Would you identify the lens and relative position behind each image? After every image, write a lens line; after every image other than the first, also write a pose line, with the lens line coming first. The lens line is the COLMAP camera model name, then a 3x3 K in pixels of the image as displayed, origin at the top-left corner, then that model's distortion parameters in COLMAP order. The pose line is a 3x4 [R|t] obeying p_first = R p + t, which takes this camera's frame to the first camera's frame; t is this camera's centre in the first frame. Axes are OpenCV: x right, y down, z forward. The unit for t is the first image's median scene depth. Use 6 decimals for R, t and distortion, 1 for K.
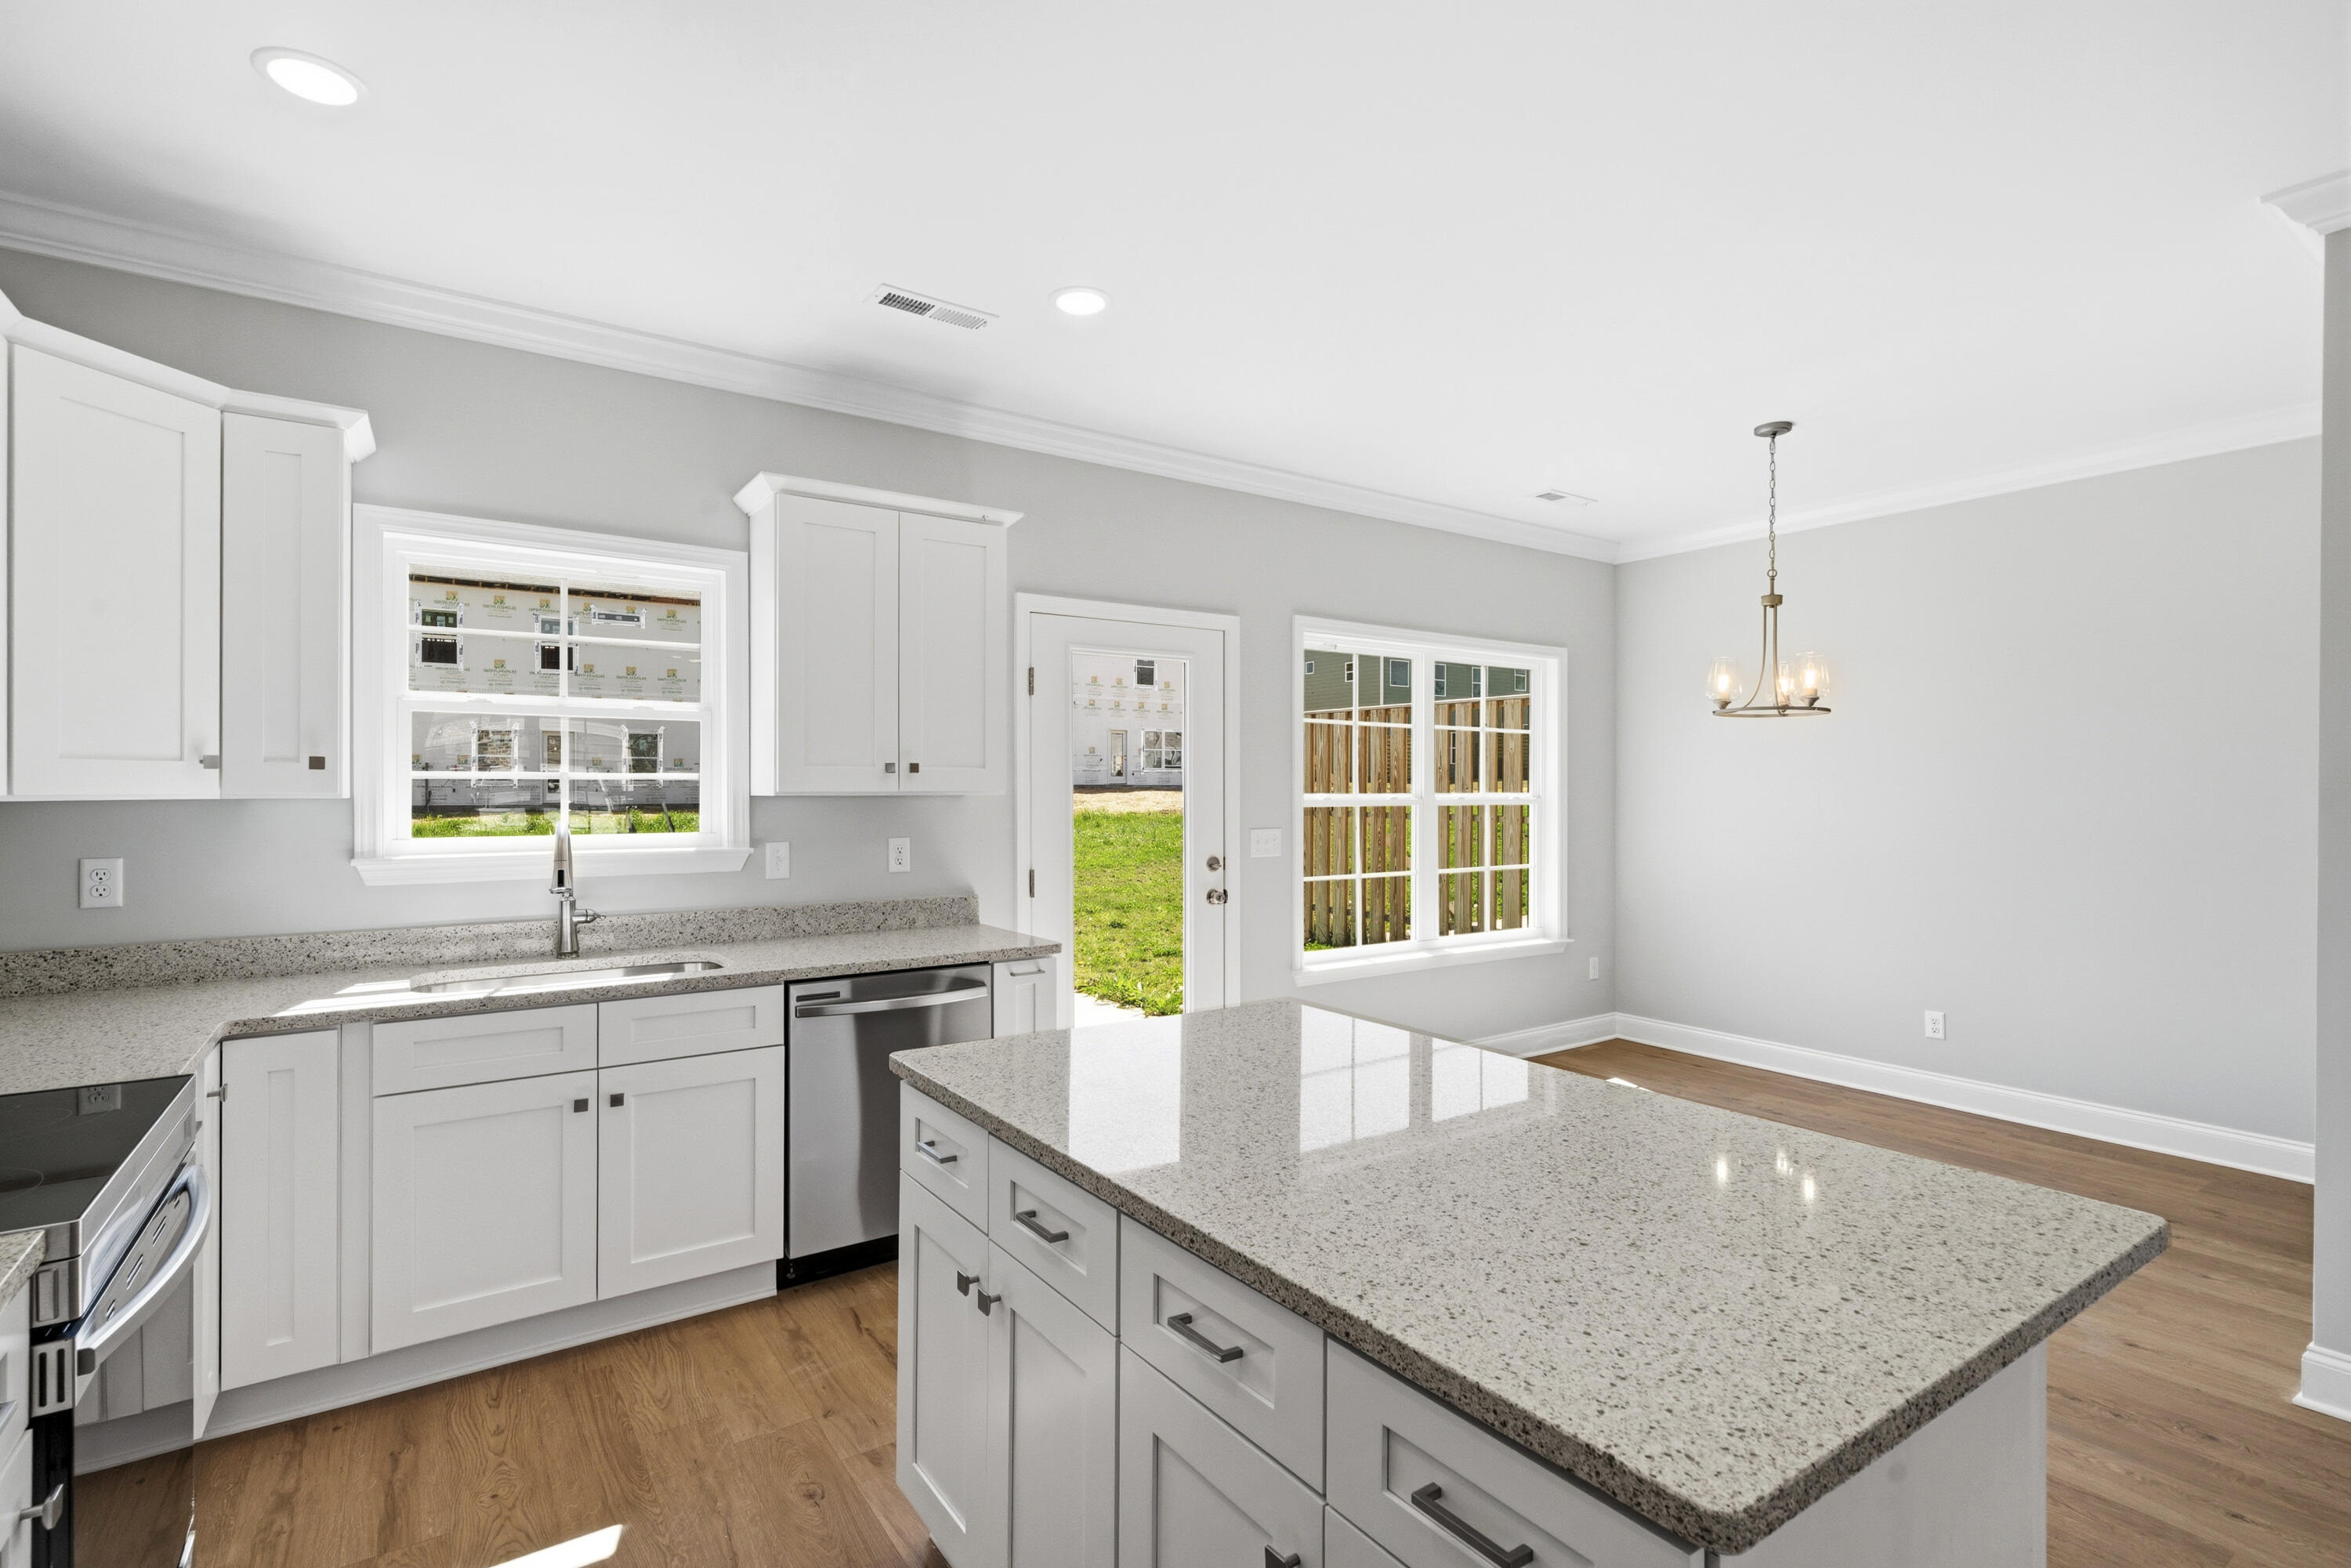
lens RADIAL K [[1074.4, 0, 1170.5], [0, 1074.4, 789.3], [0, 0, 1]] dist [-0.001181, -0.000028]
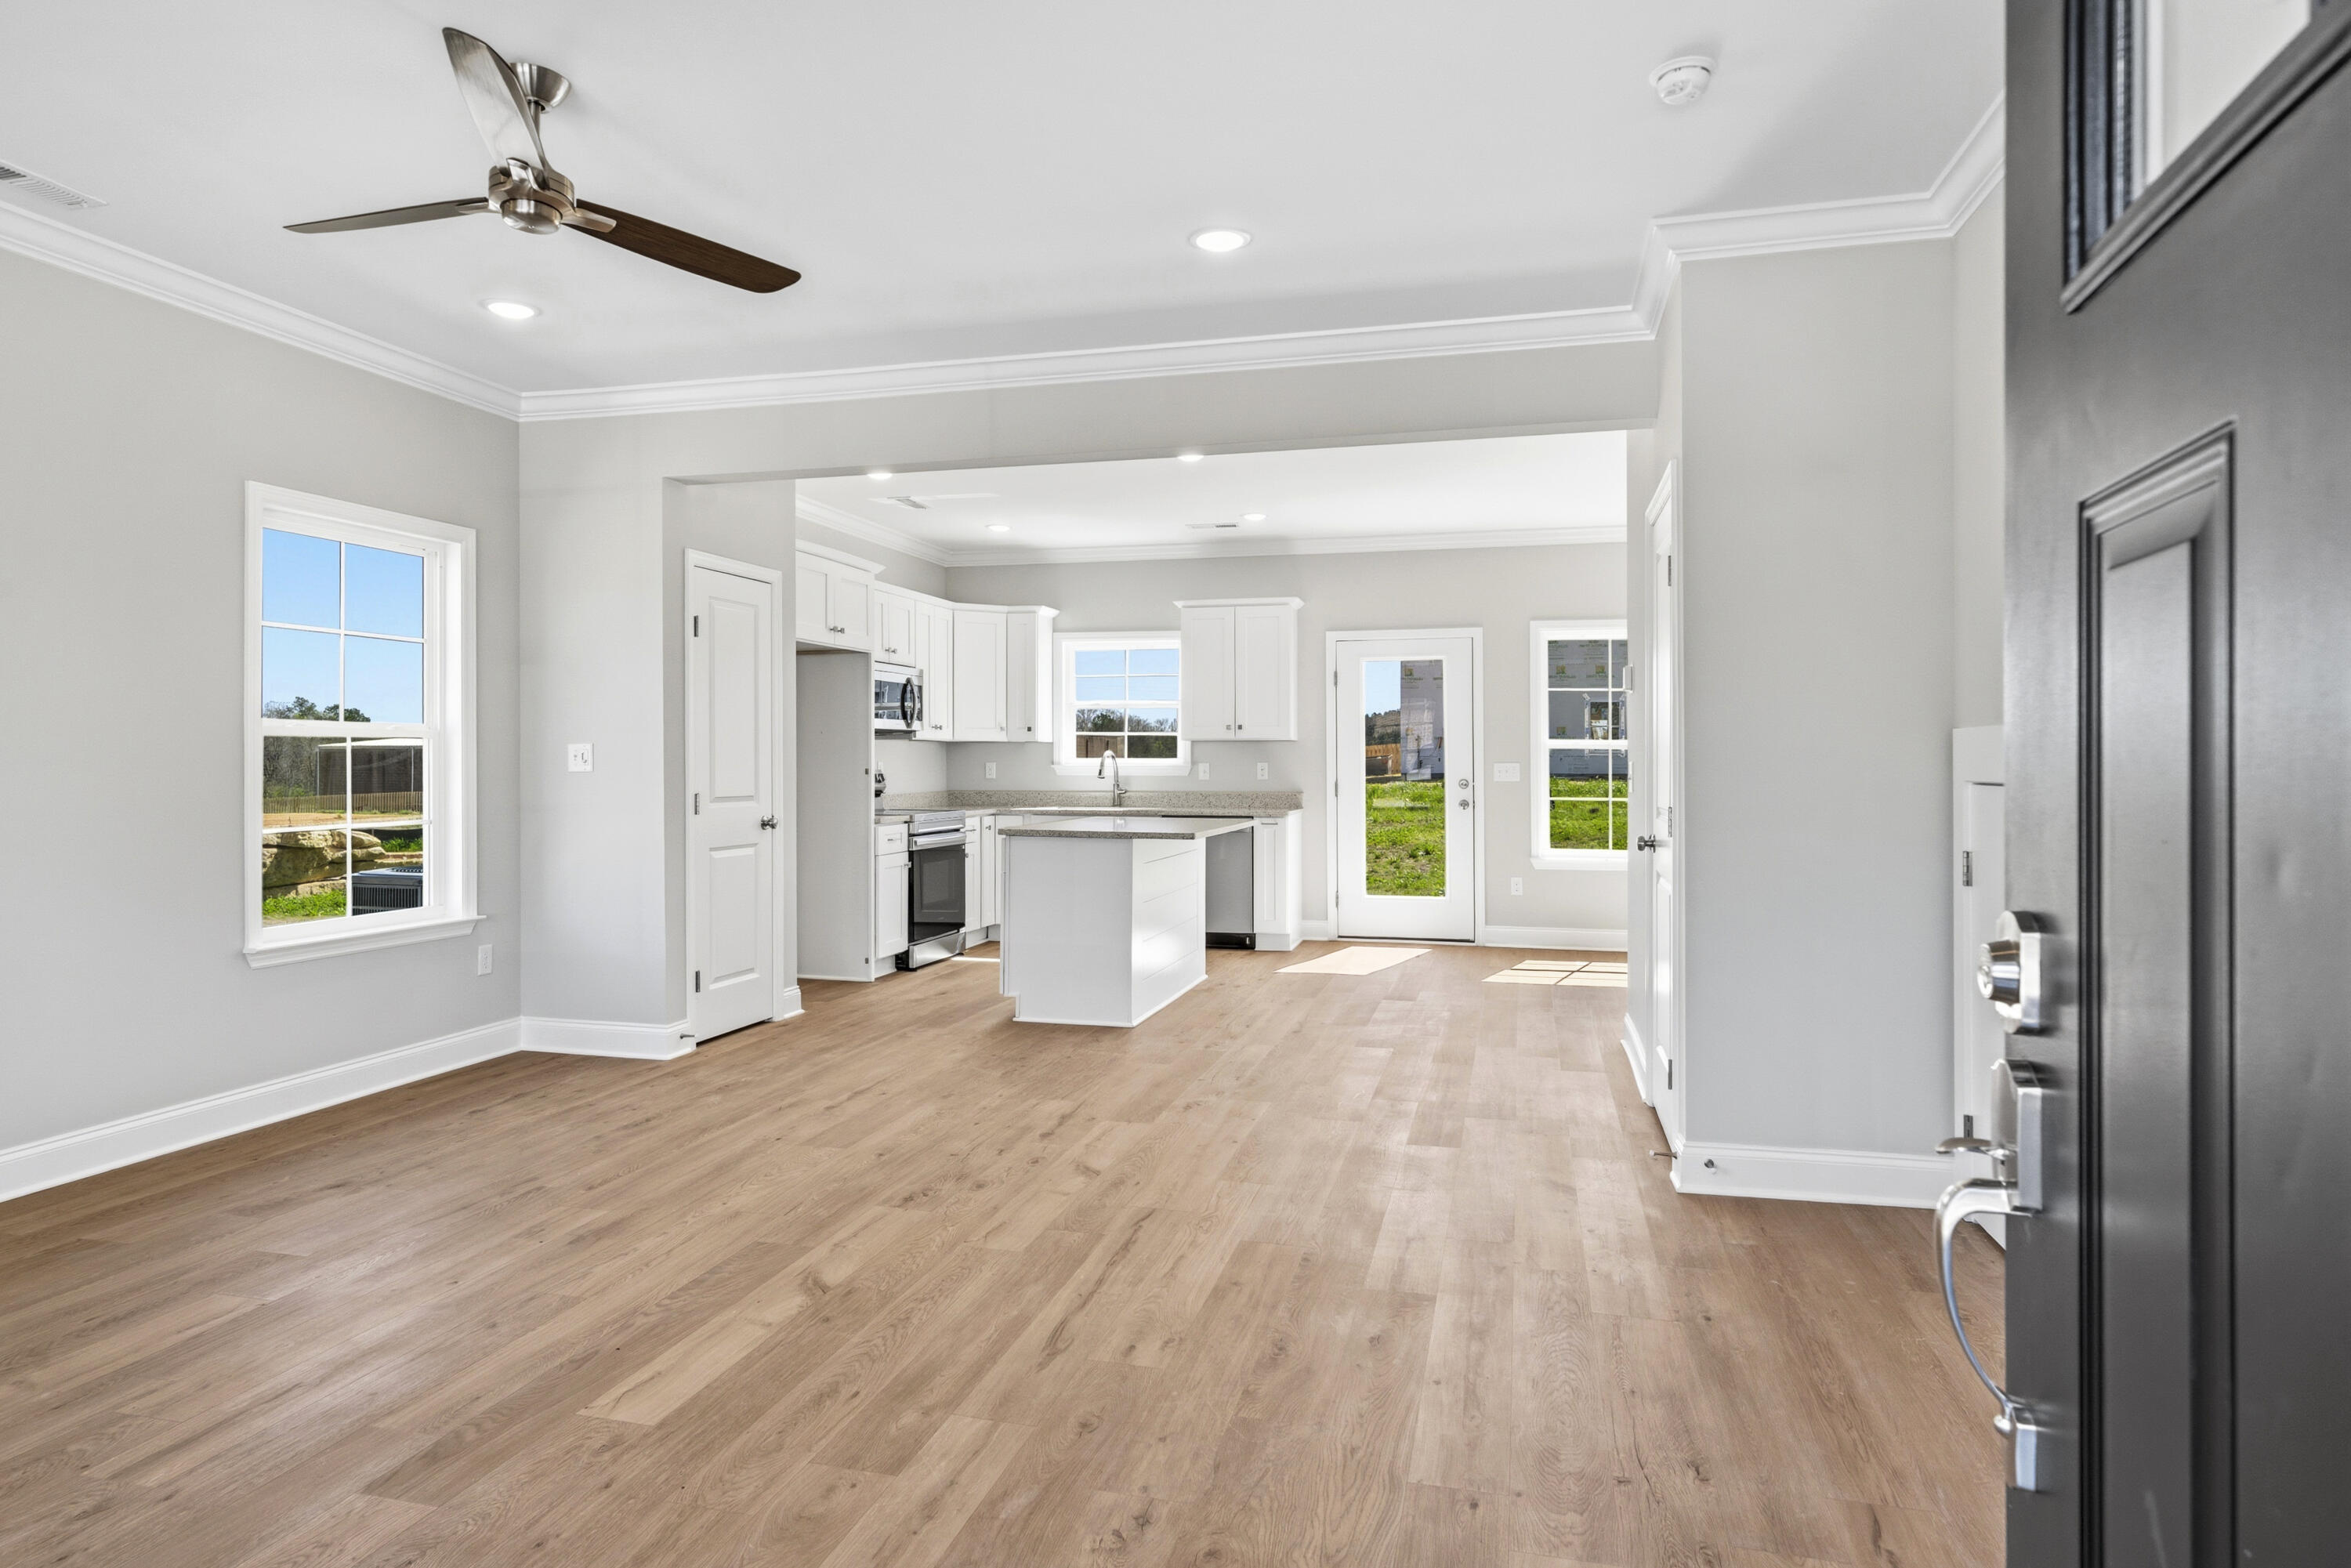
lens RADIAL K [[1365.0, 0, 1176.1], [0, 1365.0, 763.3], [0, 0, 1]] dist [0.000288, 0.000019]
pose [[0.685386, 0.002812, -0.728174, 1.317569], [0.000557, 0.999990, 0.004385, 0.031672], [0.728180, -0.003411, 0.685378, -0.758965]]
